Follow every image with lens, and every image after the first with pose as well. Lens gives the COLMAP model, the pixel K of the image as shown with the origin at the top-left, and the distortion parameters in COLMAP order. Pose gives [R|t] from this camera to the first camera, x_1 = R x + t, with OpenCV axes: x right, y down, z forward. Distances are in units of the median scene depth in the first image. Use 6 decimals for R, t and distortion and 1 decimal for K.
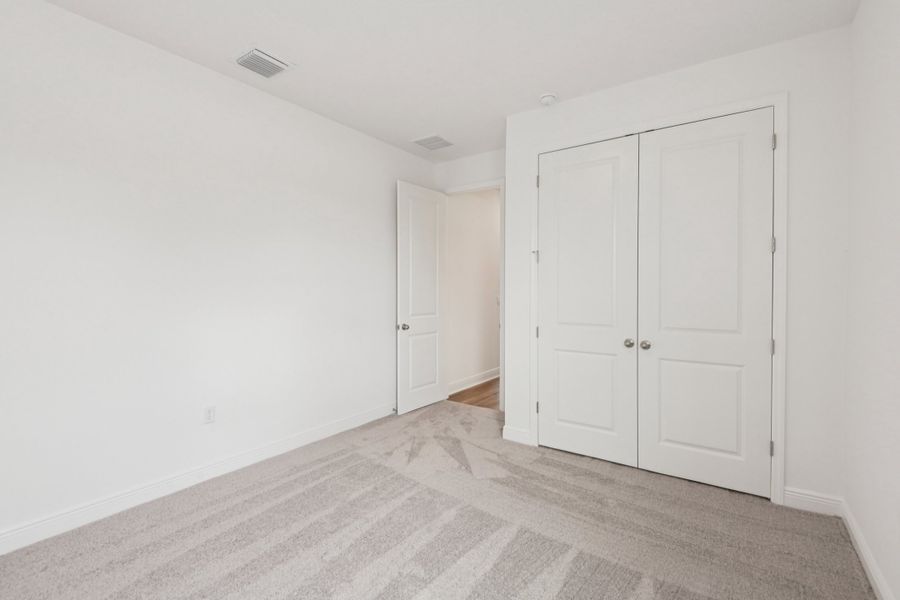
lens RADIAL K [[418.4, 0, 450.0], [0, 418.4, 290.0], [0, 0, 1]] dist [0.024163, -0.012348]
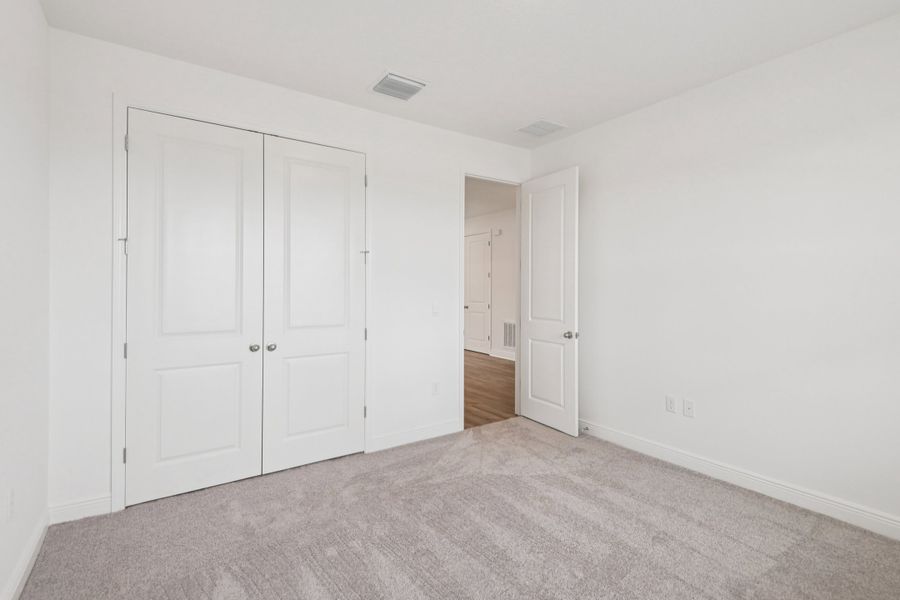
lens RADIAL K [[418.4, 0, 450.0], [0, 418.4, 290.0], [0, 0, 1]] dist [0.024163, -0.012348]
pose [[0.348407, 0.005653, 0.937326, -0.321217], [0.005302, 0.999954, -0.008001, 0.005514], [-0.937328, 0.007758, 0.348361, 0.252743]]
